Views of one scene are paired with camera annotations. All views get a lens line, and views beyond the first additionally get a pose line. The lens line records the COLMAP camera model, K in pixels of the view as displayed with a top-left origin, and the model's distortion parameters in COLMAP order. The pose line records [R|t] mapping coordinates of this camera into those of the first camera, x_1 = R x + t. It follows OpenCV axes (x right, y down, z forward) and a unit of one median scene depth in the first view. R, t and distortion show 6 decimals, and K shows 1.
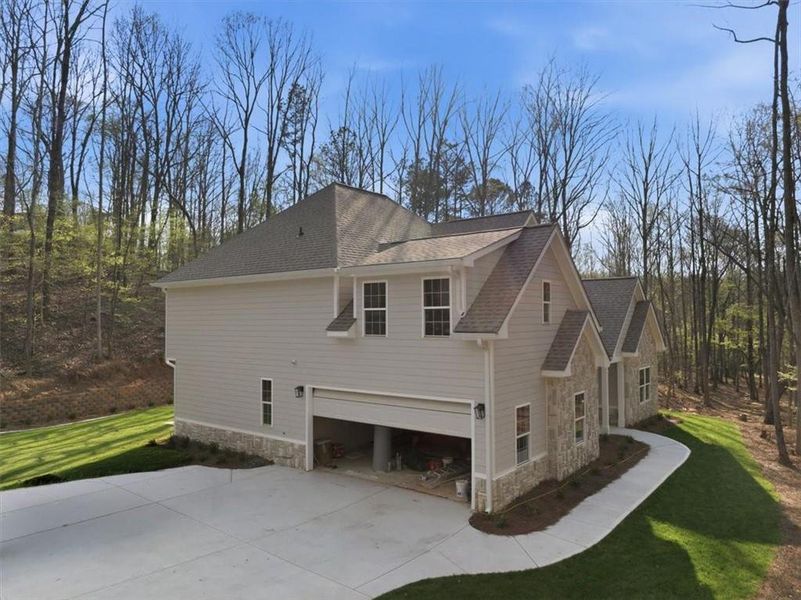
lens RADIAL K [[589.4, 0, 409.6], [0, 589.4, 301.0], [0, 0, 1]] dist [-0.065445, -0.001551]
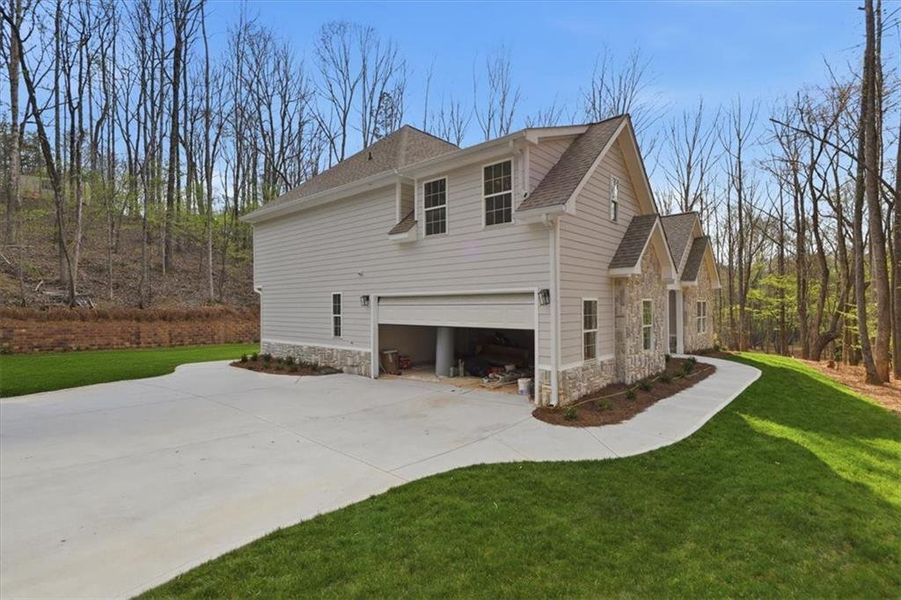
lens RADIAL K [[436.7, 0, 451.6], [0, 436.7, 319.9], [0, 0, 1]] dist [0.001256, -0.000462]
pose [[0.996959, -0.000029, -0.077926, 0.025181], [0.003223, 0.999159, 0.040866, 0.171004], [0.077859, -0.040993, 0.996121, 0.268759]]
